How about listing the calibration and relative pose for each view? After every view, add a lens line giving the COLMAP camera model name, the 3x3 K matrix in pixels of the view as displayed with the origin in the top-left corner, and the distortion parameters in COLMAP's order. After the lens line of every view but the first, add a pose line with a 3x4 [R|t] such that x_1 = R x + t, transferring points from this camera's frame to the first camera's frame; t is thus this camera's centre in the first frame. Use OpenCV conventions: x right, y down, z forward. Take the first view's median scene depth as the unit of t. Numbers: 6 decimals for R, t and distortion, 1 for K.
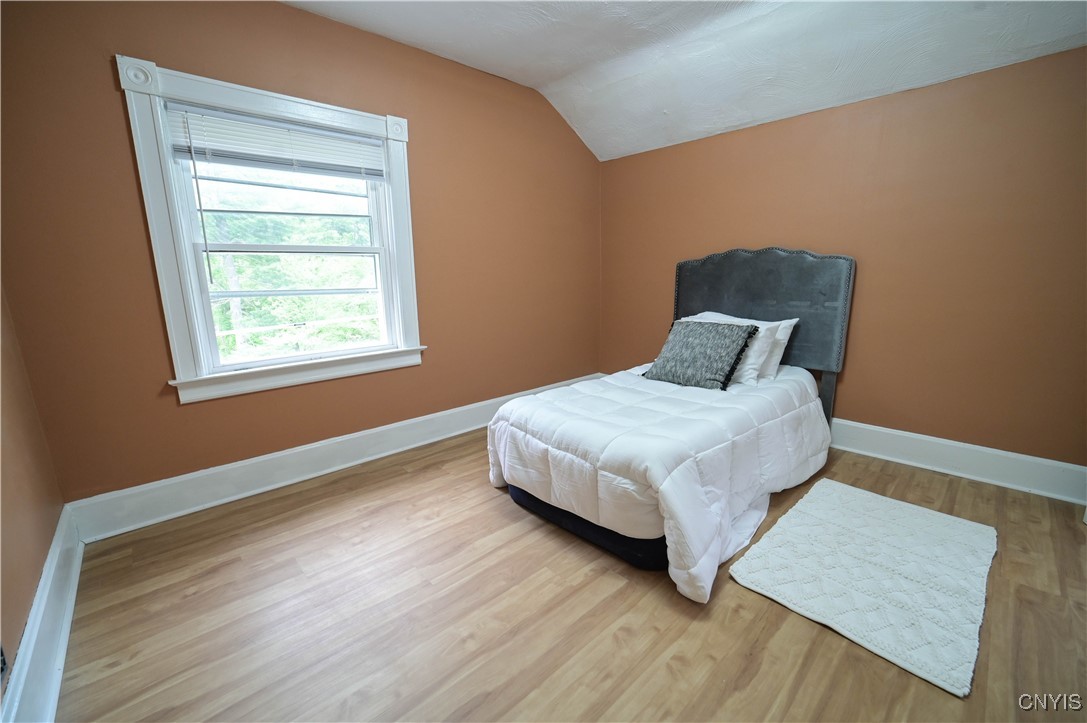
lens RADIAL K [[444.7, 0, 539.0], [0, 444.7, 374.5], [0, 0, 1]] dist [-0.039124, 0.008913]
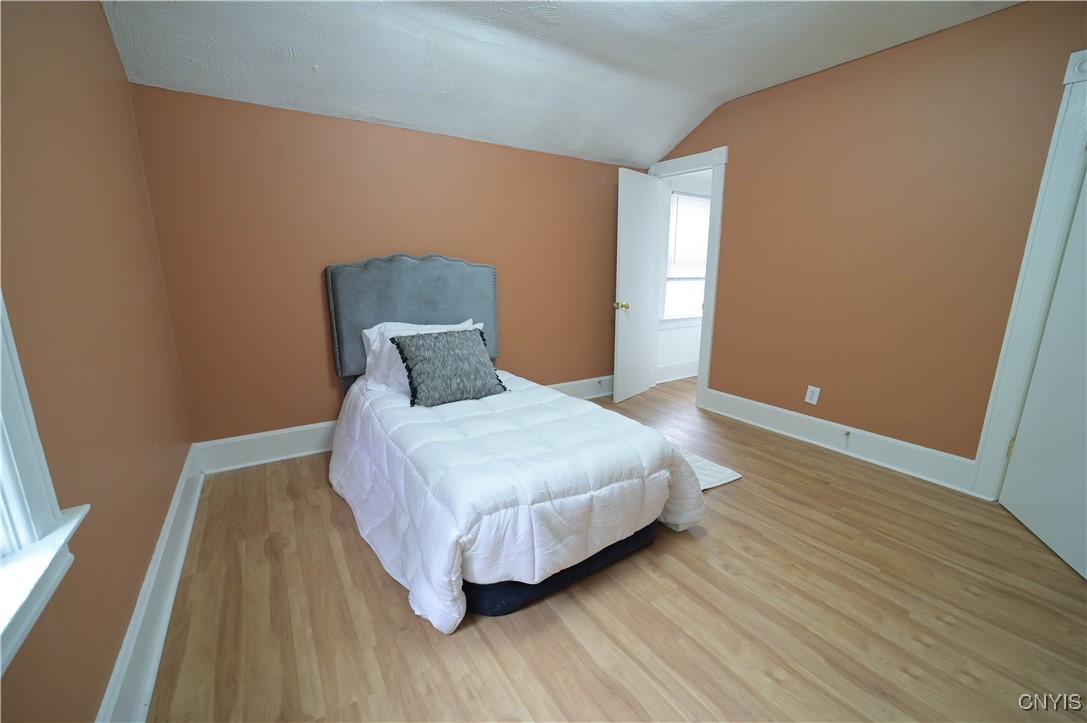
lens RADIAL K [[444.7, 0, 539.0], [0, 444.7, 374.5], [0, 0, 1]] dist [-0.039124, 0.008913]
pose [[0.152692, -0.208451, 0.966040, -0.760423], [0.206883, 0.962586, 0.175005, -0.221110], [-0.966377, 0.173136, 0.190104, 0.905679]]
